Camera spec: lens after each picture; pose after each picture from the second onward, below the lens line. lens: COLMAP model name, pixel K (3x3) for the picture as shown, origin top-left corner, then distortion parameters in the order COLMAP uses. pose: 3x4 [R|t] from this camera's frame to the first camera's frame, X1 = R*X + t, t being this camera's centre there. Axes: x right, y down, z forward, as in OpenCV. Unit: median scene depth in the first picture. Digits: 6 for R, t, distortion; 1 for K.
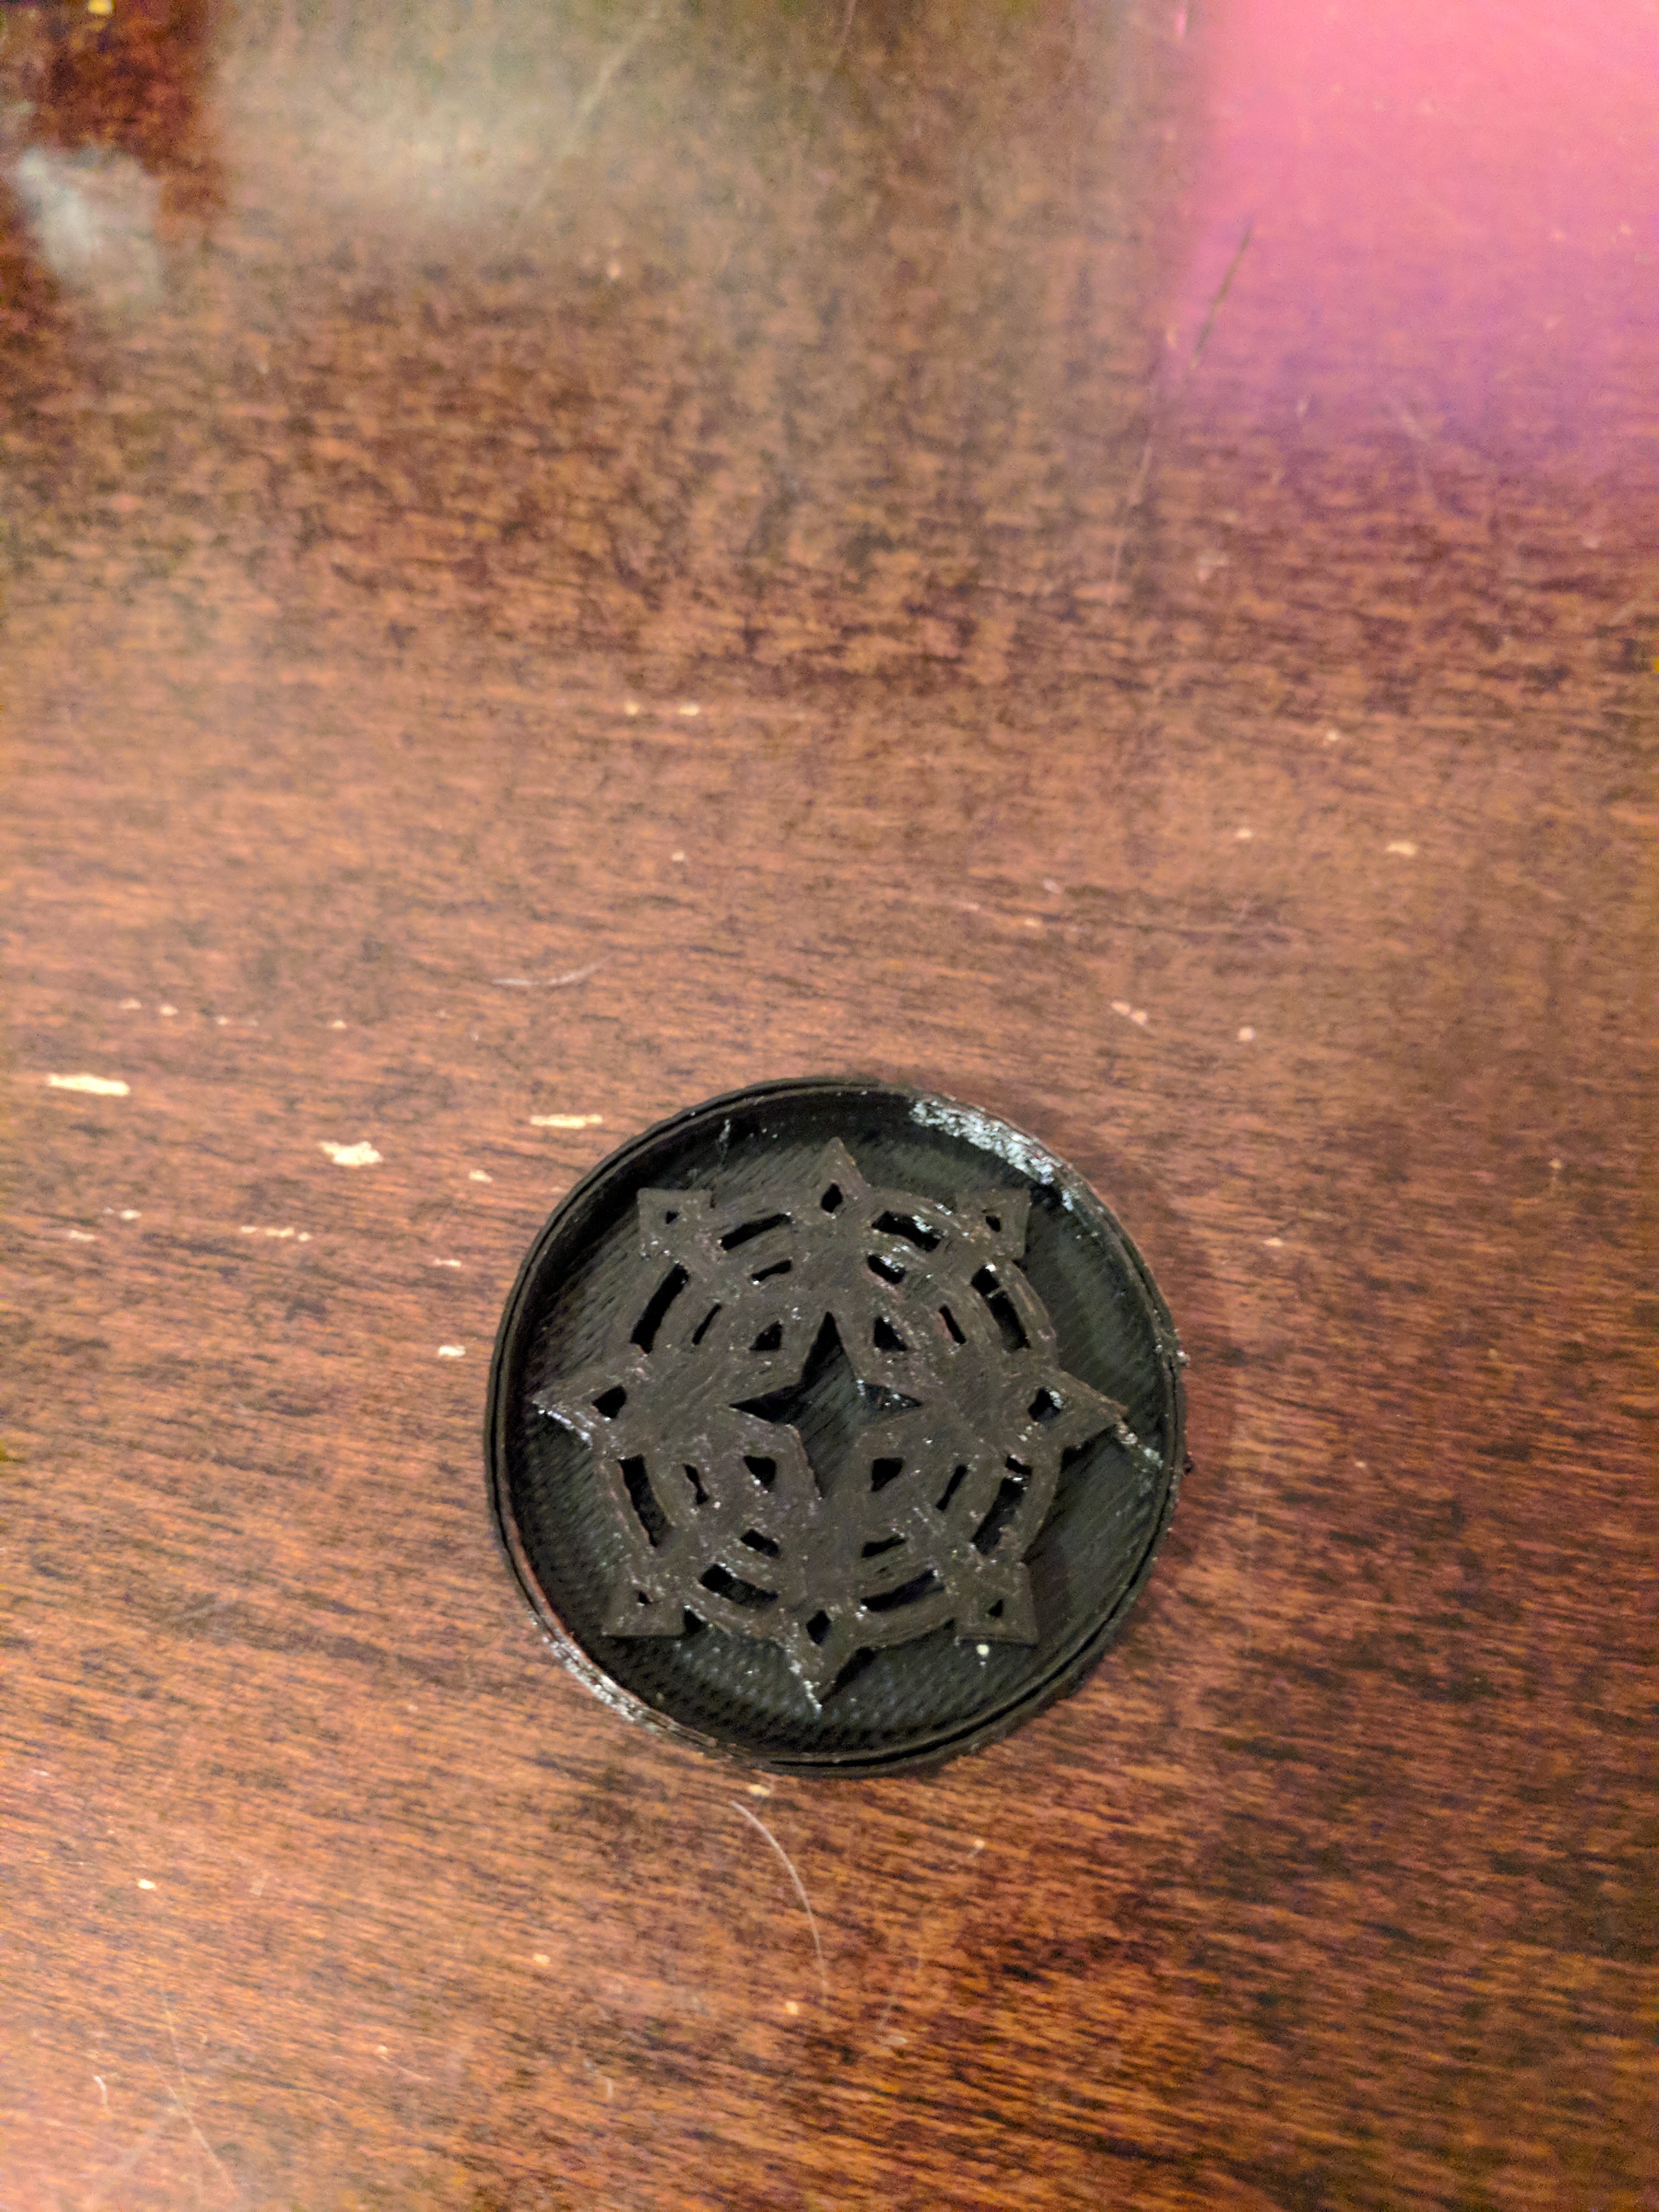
lens RADIAL K [[1795.7, 0, 792.0], [0, 1795.7, 1102.1], [0, 0, 1]] dist [-0.082369, 0.075778]
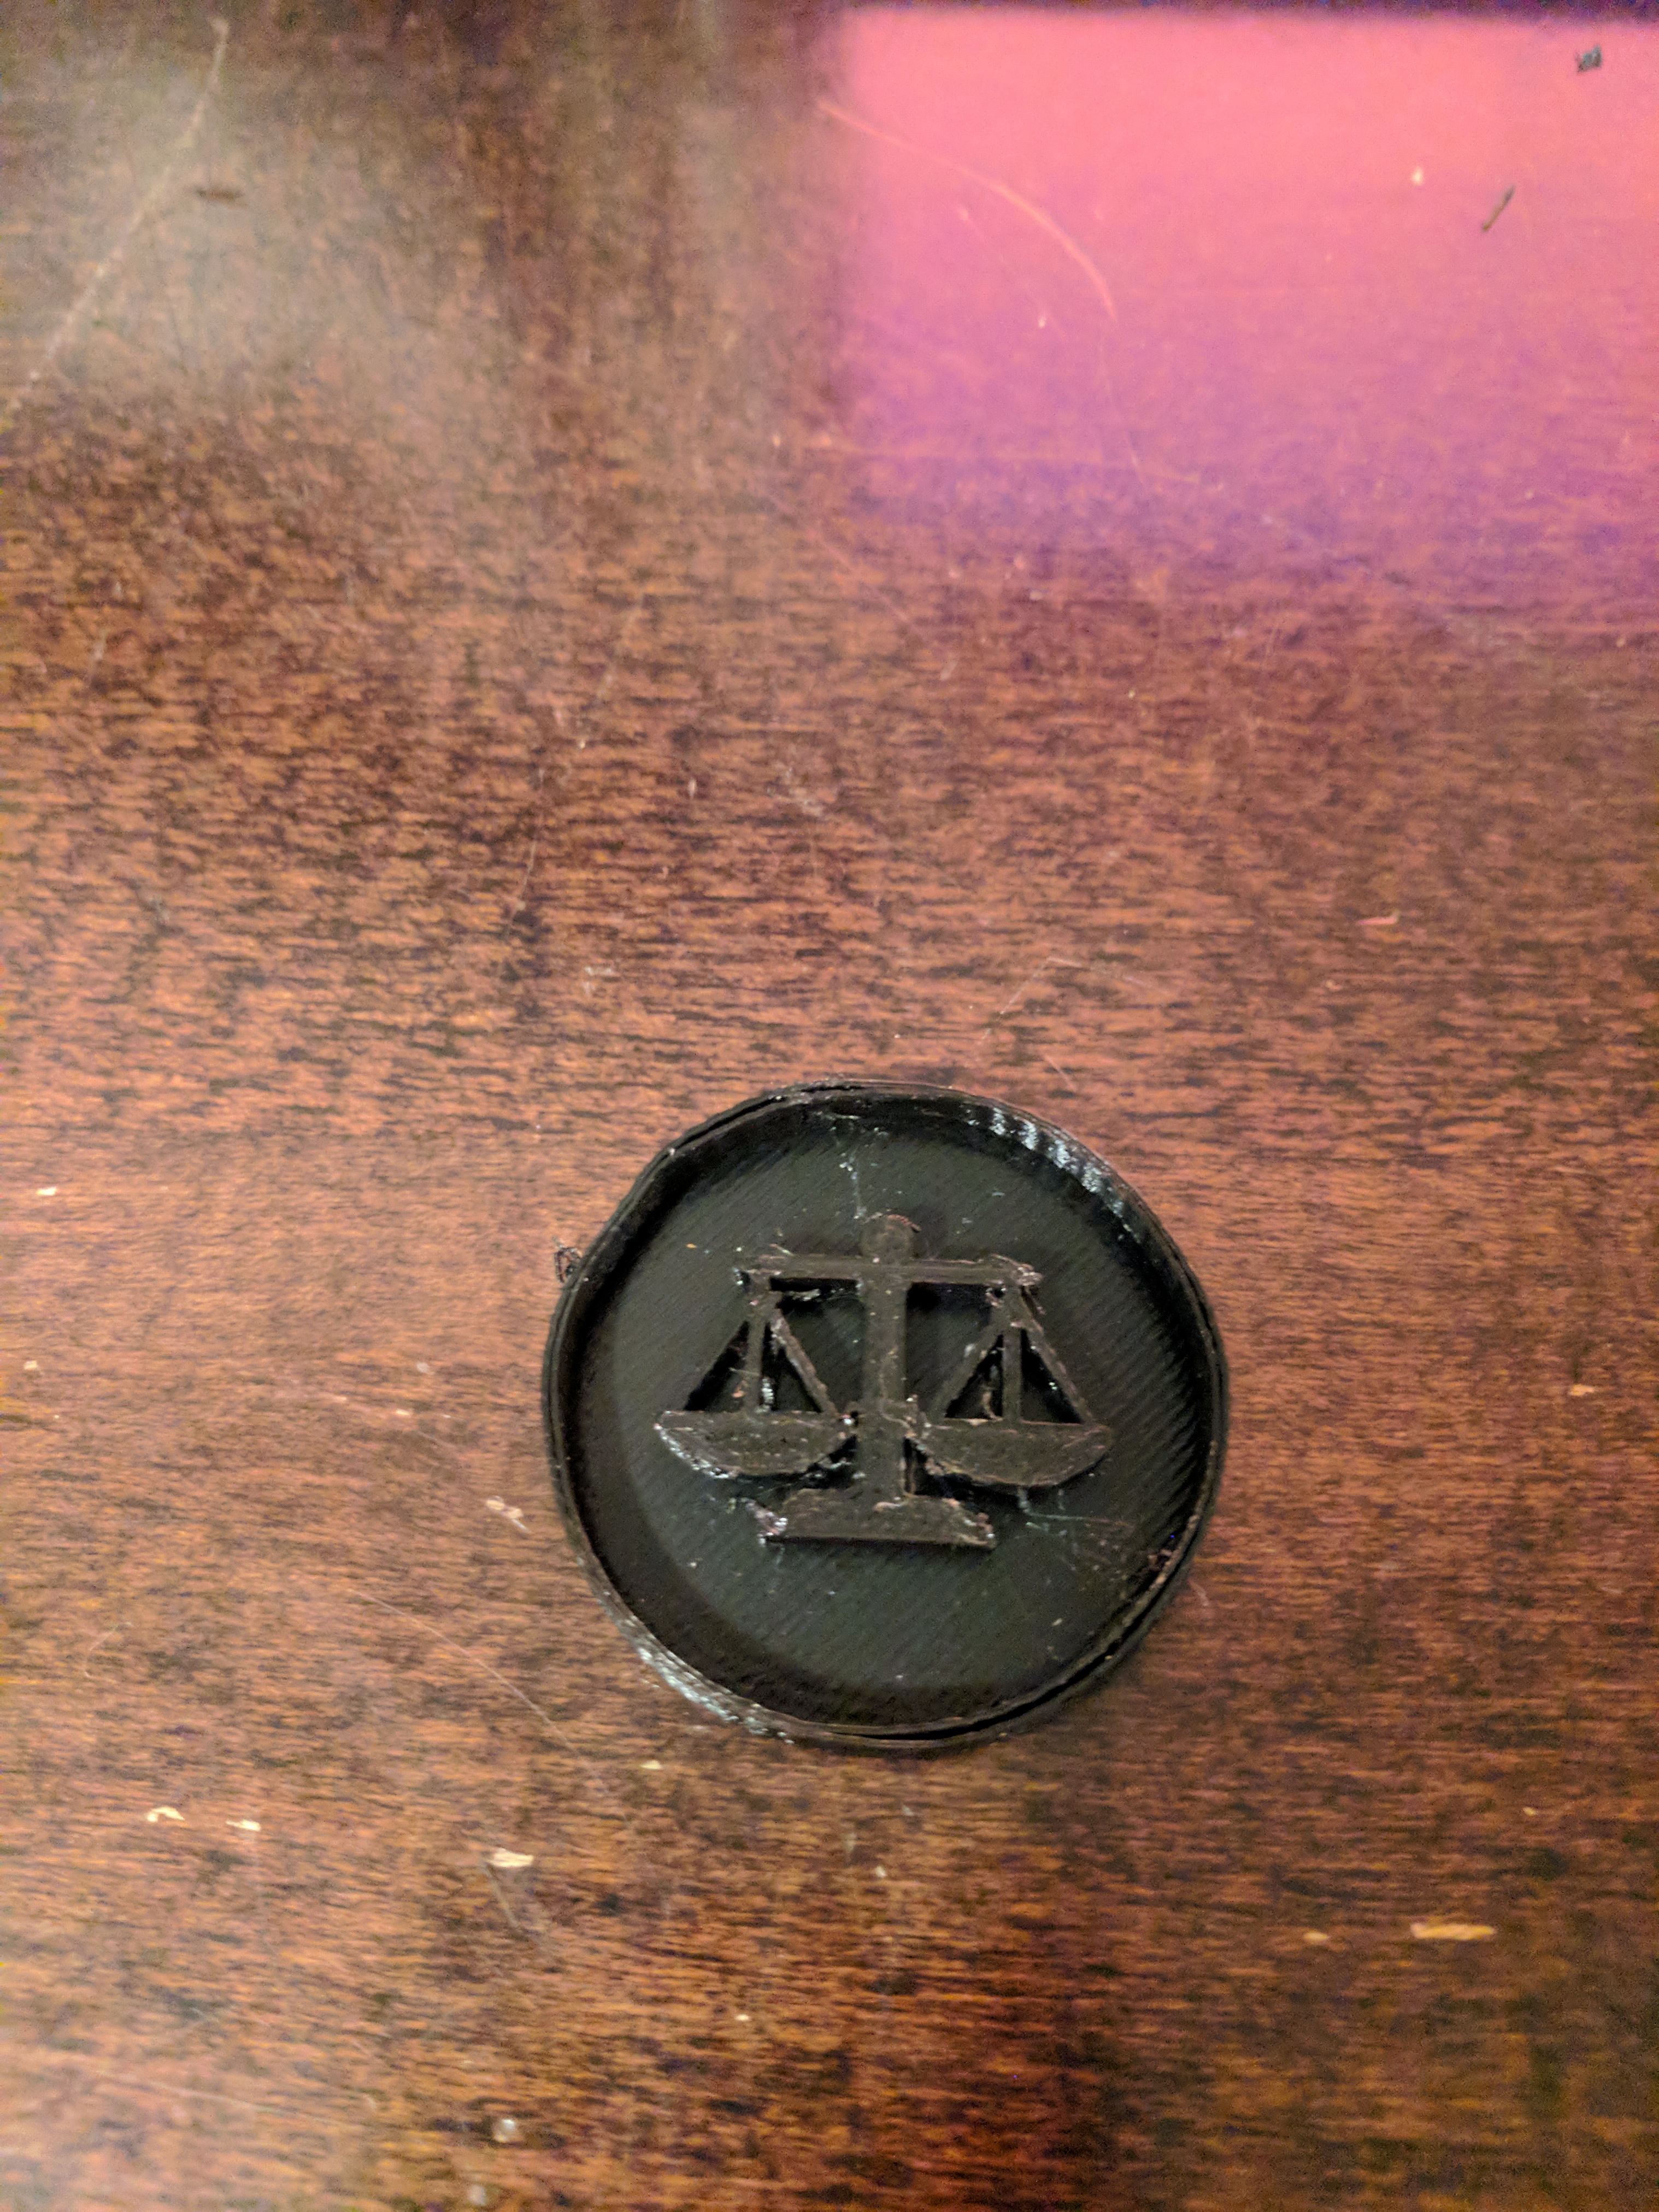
lens RADIAL K [[1795.7, 0, 792.0], [0, 1795.7, 1102.1], [0, 0, 1]] dist [-0.082369, 0.075778]
pose [[0.990458, -0.098177, 0.096712, 0.270371], [0.101317, 0.994457, -0.028099, -0.222434], [-0.093418, 0.037629, 0.994916, 0.043780]]
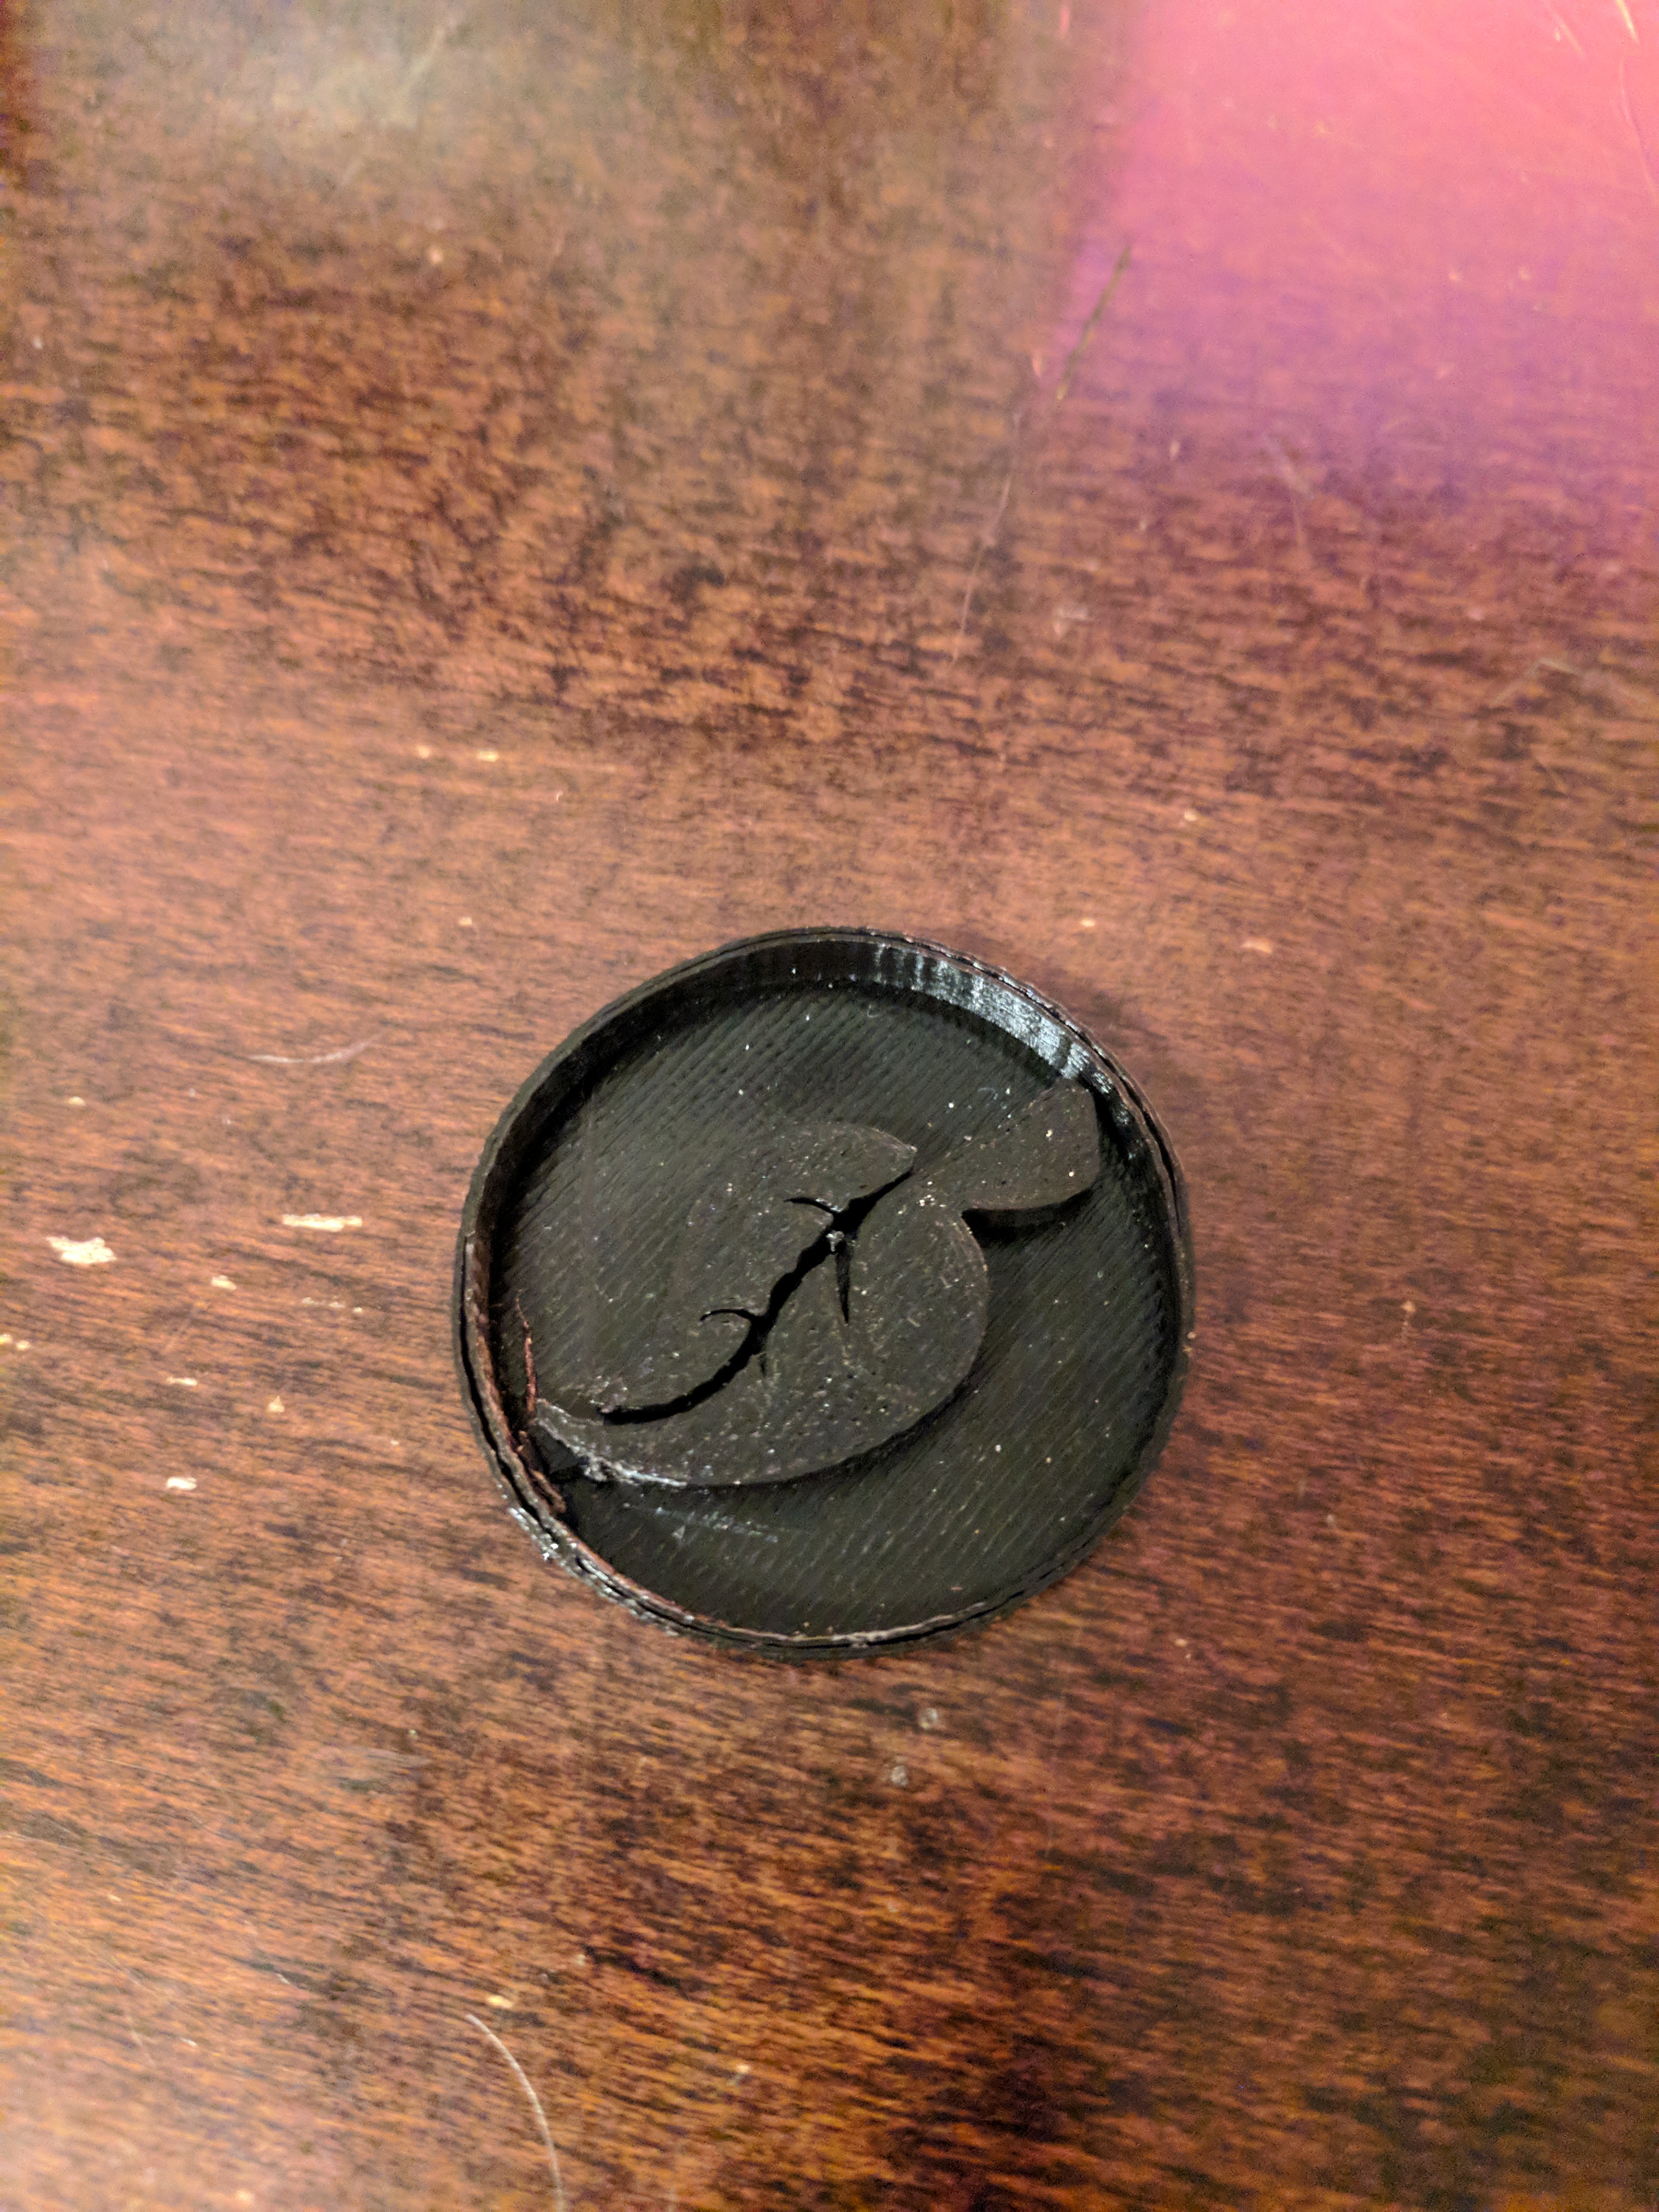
lens RADIAL K [[1795.7, 0, 792.0], [0, 1795.7, 1102.1], [0, 0, 1]] dist [-0.082369, 0.075778]
pose [[0.997767, 0.030580, 0.059384, 0.052606], [-0.031568, 0.999377, 0.015770, -0.071133], [-0.058864, -0.017609, 0.998111, 0.098078]]
